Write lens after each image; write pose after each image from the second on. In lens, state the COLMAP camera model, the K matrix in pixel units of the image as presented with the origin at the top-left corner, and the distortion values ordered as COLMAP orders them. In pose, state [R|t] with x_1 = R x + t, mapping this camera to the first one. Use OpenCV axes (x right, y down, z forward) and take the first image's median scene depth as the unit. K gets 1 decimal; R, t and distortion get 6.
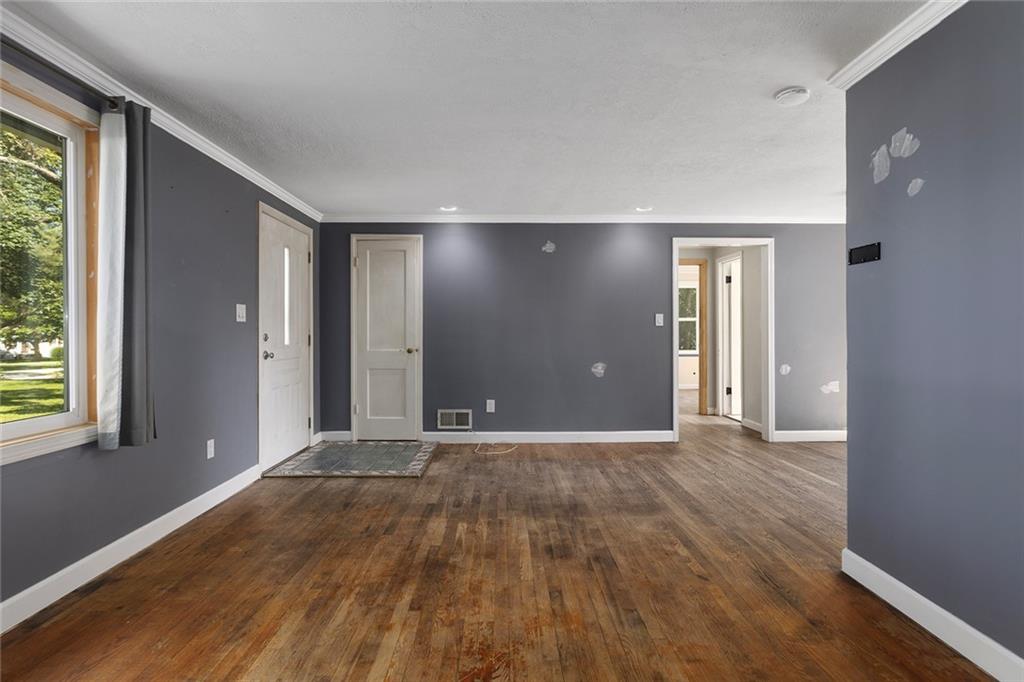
lens RADIAL K [[495.7, 0, 510.2], [0, 495.7, 330.6], [0, 0, 1]] dist [0.000558, 0.001329]
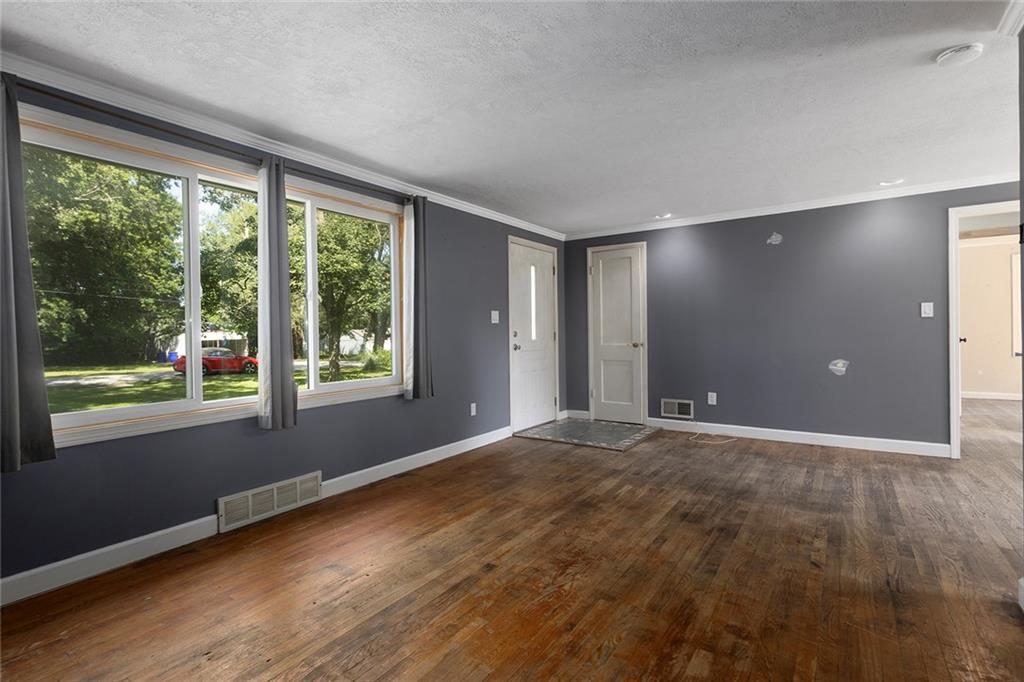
lens RADIAL K [[492.8, 0, 504.5], [0, 492.8, 329.9], [0, 0, 1]] dist [0.008944, 0.001274]
pose [[0.814224, -0.012451, -0.580417, 0.407561], [0.016086, 0.999870, 0.001116, -0.000199], [0.580328, -0.010245, 0.814319, -0.182410]]
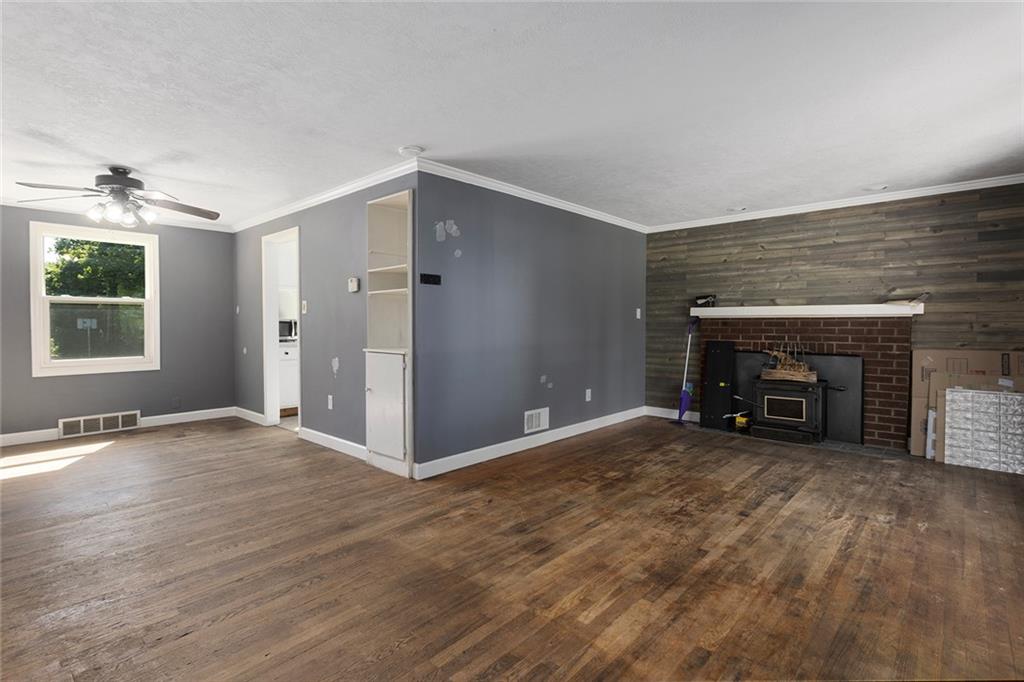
lens RADIAL K [[488.0, 0, 507.5], [0, 488.0, 336.9], [0, 0, 1]] dist [0.013676, 0.000890]
pose [[-0.725757, -0.016409, 0.687756, -0.518273], [-0.001060, 0.999741, 0.022734, 0.001458], [-0.687950, 0.015770, -0.725586, 1.715921]]
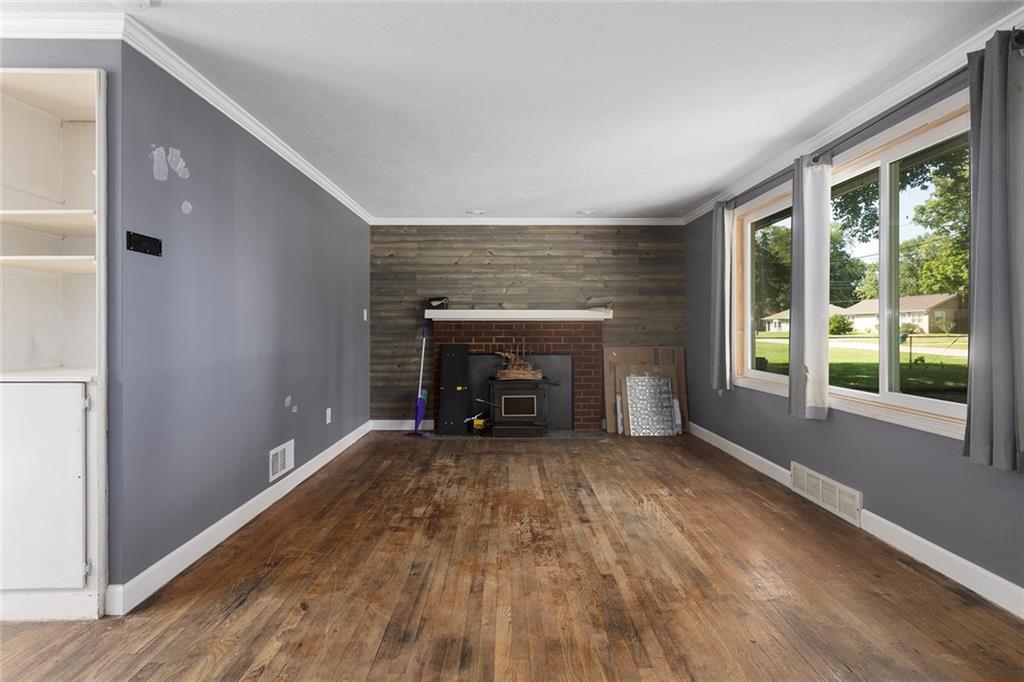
lens RADIAL K [[492.8, 0, 504.5], [0, 492.8, 329.9], [0, 0, 1]] dist [0.008944, 0.001274]
pose [[-0.999857, 0.003129, 0.016638, 0.014636], [0.003110, 0.999995, -0.001113, 0.009098], [-0.016641, -0.001061, -0.999861, 1.635991]]
